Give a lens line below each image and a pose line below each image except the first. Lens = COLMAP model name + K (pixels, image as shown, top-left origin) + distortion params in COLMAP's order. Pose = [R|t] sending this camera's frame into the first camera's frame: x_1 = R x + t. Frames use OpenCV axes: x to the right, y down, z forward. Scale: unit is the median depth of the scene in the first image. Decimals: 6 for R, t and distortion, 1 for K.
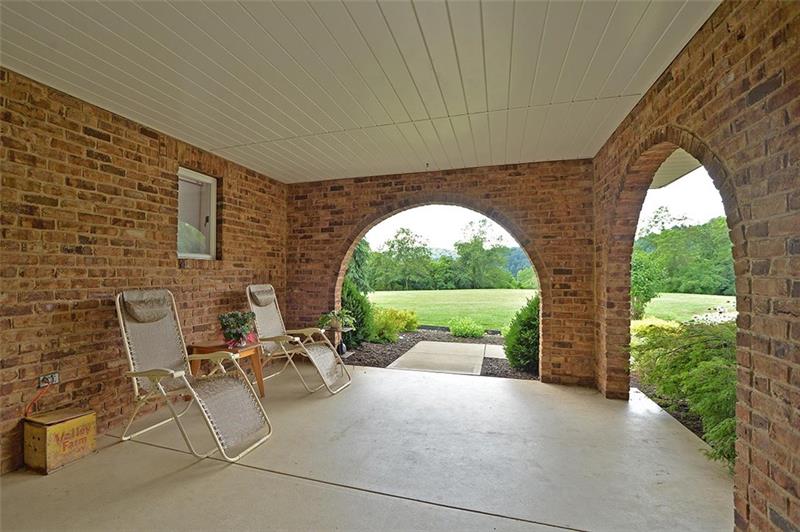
lens RADIAL K [[352.2, 0, 396.4], [0, 352.2, 266.9], [0, 0, 1]] dist [-0.071841, 0.026803]
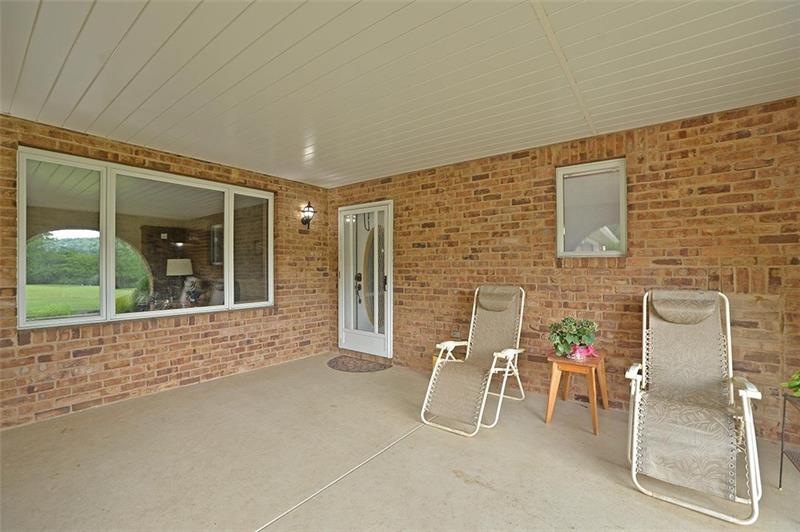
lens RADIAL K [[352.2, 0, 396.4], [0, 352.2, 266.9], [0, 0, 1]] dist [-0.071841, 0.026803]
pose [[-0.346941, -0.004133, -0.937878, 0.606813], [0.017981, 0.999777, -0.011057, 0.005592], [0.937715, -0.020700, -0.346789, 1.082521]]
